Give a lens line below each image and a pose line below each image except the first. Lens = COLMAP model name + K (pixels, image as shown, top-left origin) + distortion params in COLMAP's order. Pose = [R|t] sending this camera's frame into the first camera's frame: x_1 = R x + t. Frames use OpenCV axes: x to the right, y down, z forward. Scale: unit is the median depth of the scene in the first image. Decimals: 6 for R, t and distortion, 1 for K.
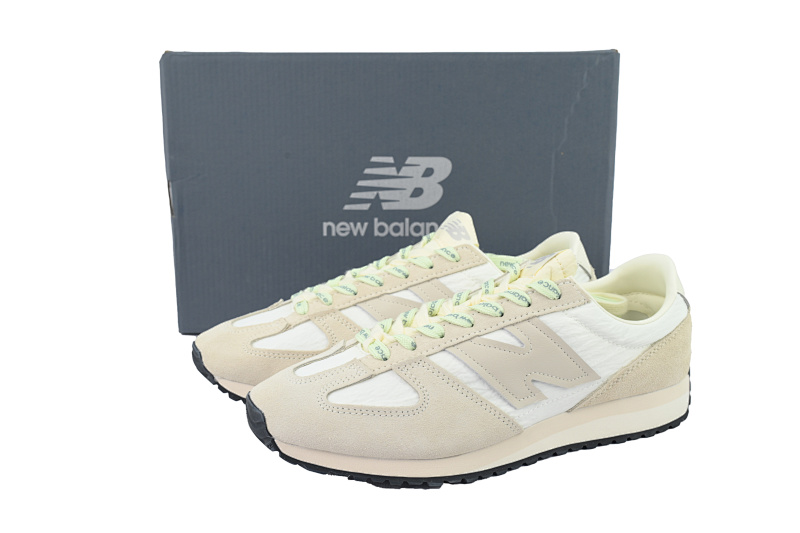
lens RADIAL K [[858.1, 0, 400.0], [0, 858.1, 266.5], [0, 0, 1]] dist [-0.003961, -0.014641]
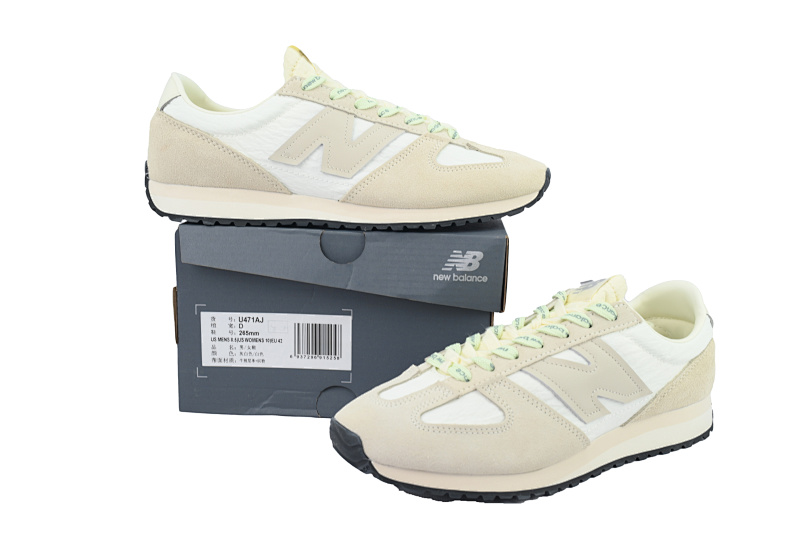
lens RADIAL K [[858.1, 0, 400.0], [0, 858.1, 266.5], [0, 0, 1]] dist [-0.003961, -0.014641]
pose [[0.988848, -0.014341, 0.148235, -0.247681], [0.023247, 0.998015, -0.058524, 0.027947], [-0.147101, 0.061317, 0.987219, -0.031723]]
